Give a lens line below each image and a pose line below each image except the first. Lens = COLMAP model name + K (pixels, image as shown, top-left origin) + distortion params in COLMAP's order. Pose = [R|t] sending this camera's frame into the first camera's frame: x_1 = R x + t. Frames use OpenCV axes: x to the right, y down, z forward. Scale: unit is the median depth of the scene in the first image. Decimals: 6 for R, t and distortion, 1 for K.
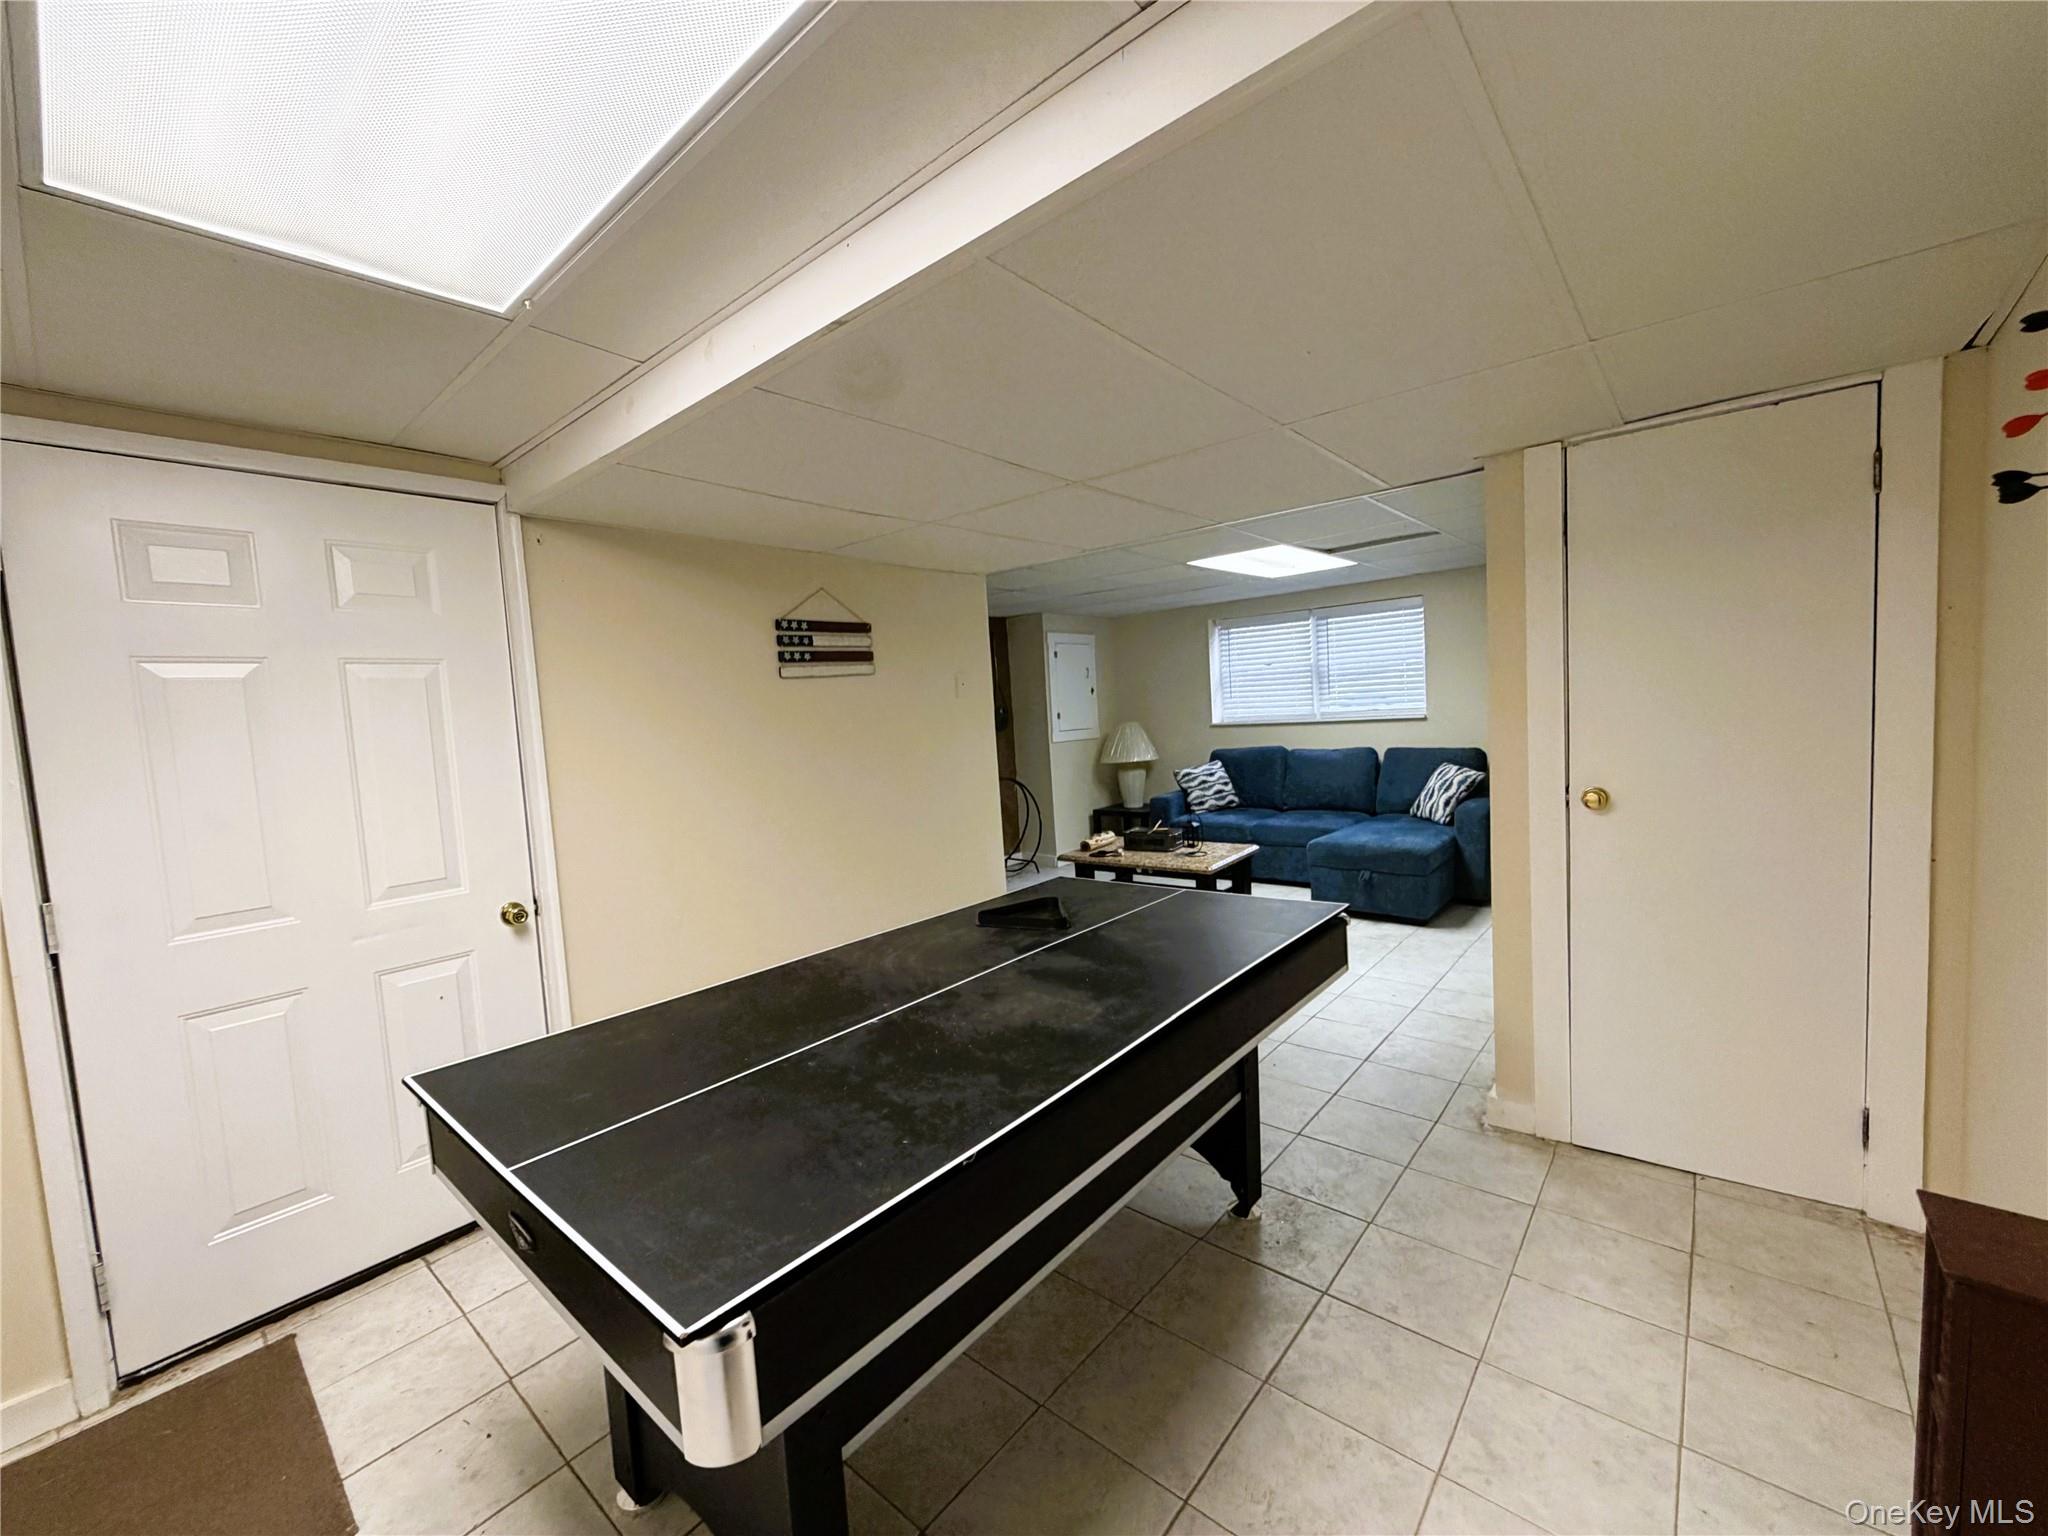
lens RADIAL K [[826.5, 0, 1010.8], [0, 826.5, 774.1], [0, 0, 1]] dist [-0.011837, -0.000266]
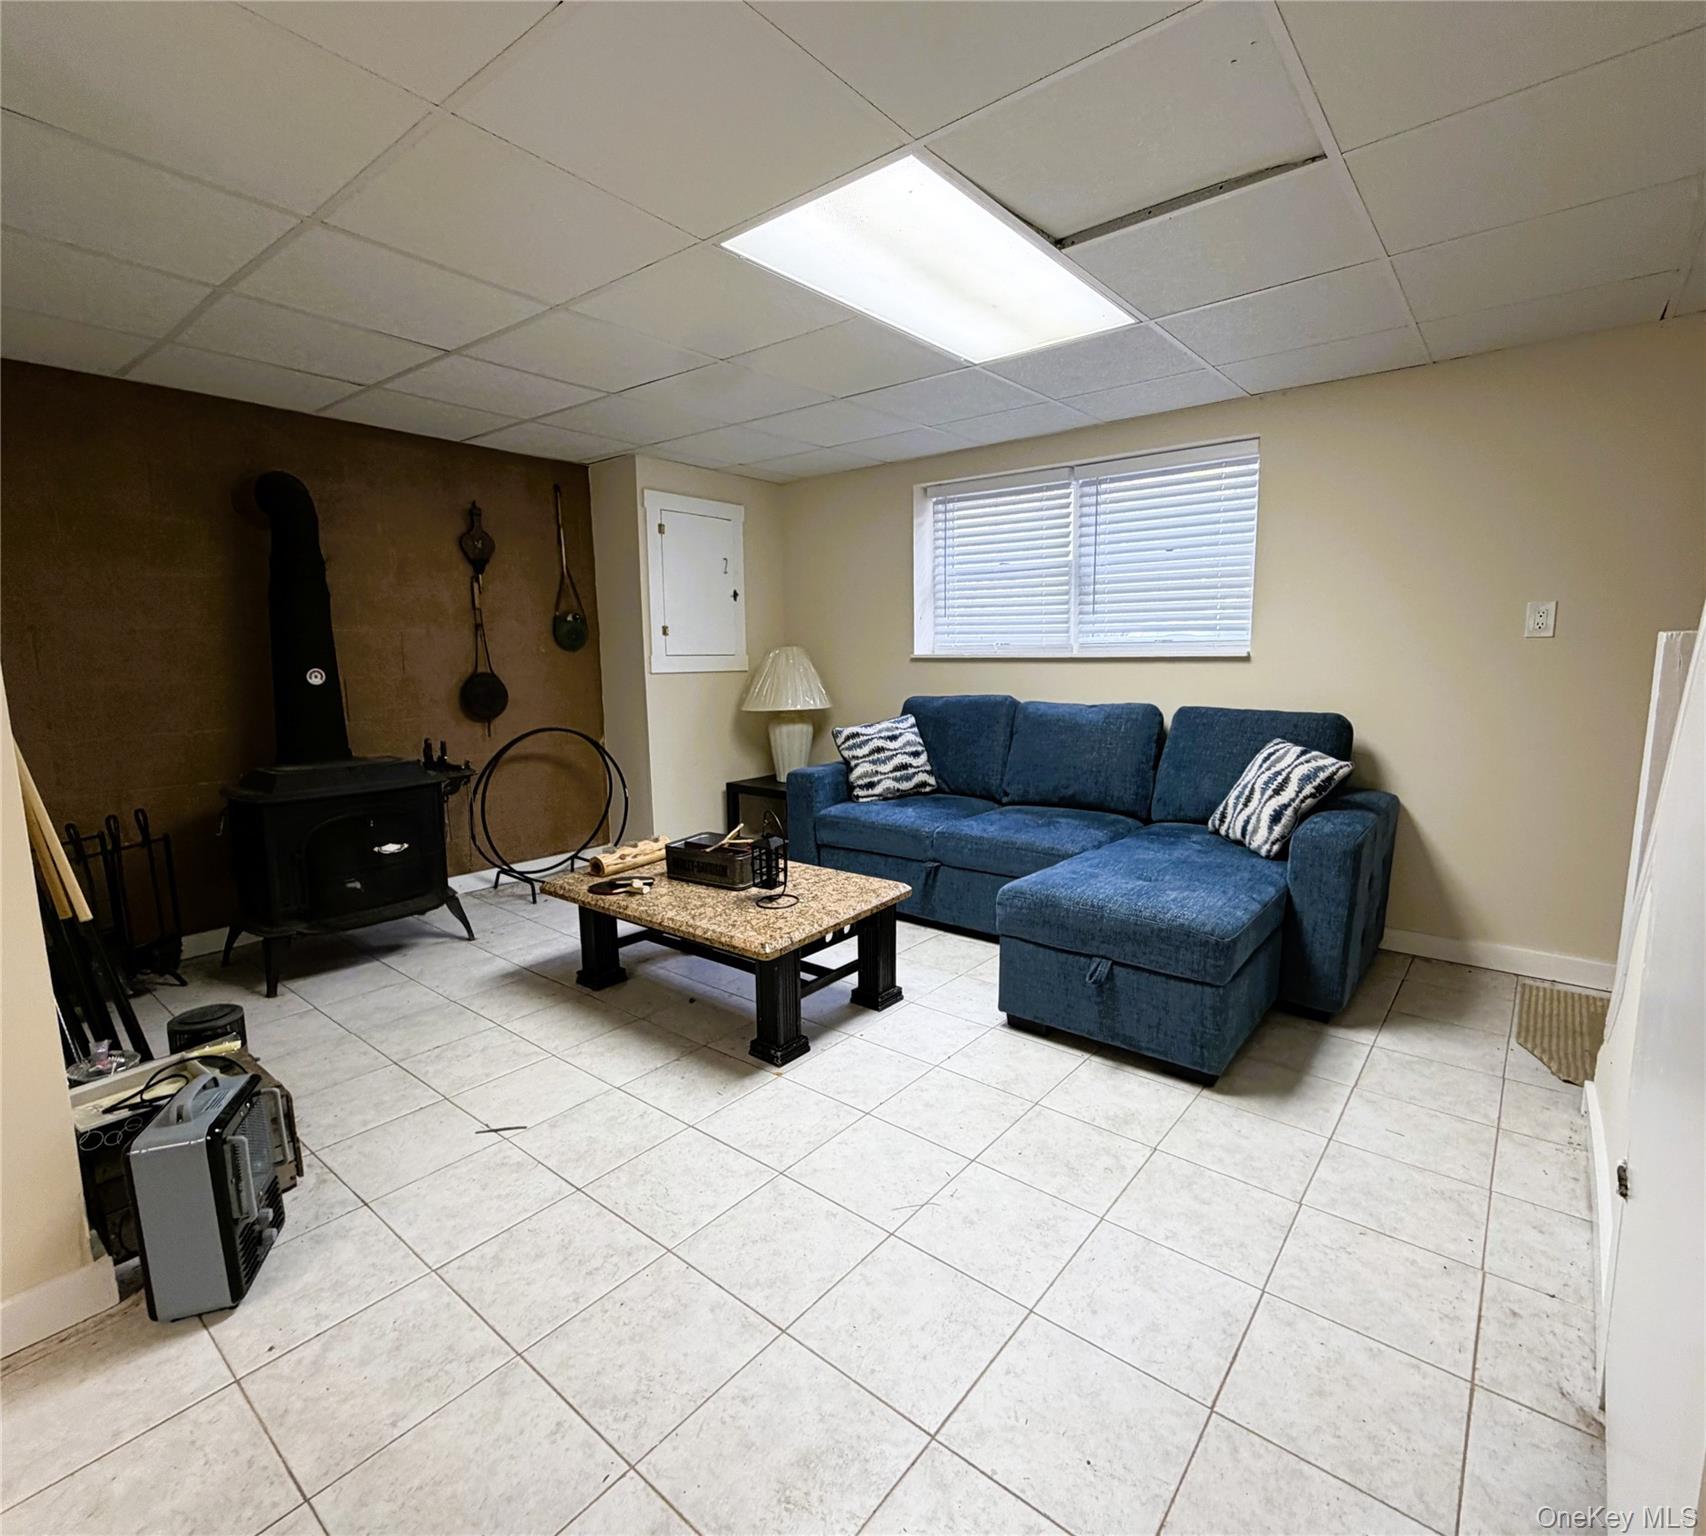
lens RADIAL K [[853.6, 0, 862.4], [0, 853.6, 766.4], [0, 0, 1]] dist [0.009085, 0.000987]
pose [[0.998153, 0.042582, 0.043332, 0.196983], [-0.045001, 0.997390, 0.056466, -0.012922], [-0.040815, -0.058312, 0.997464, 0.382376]]
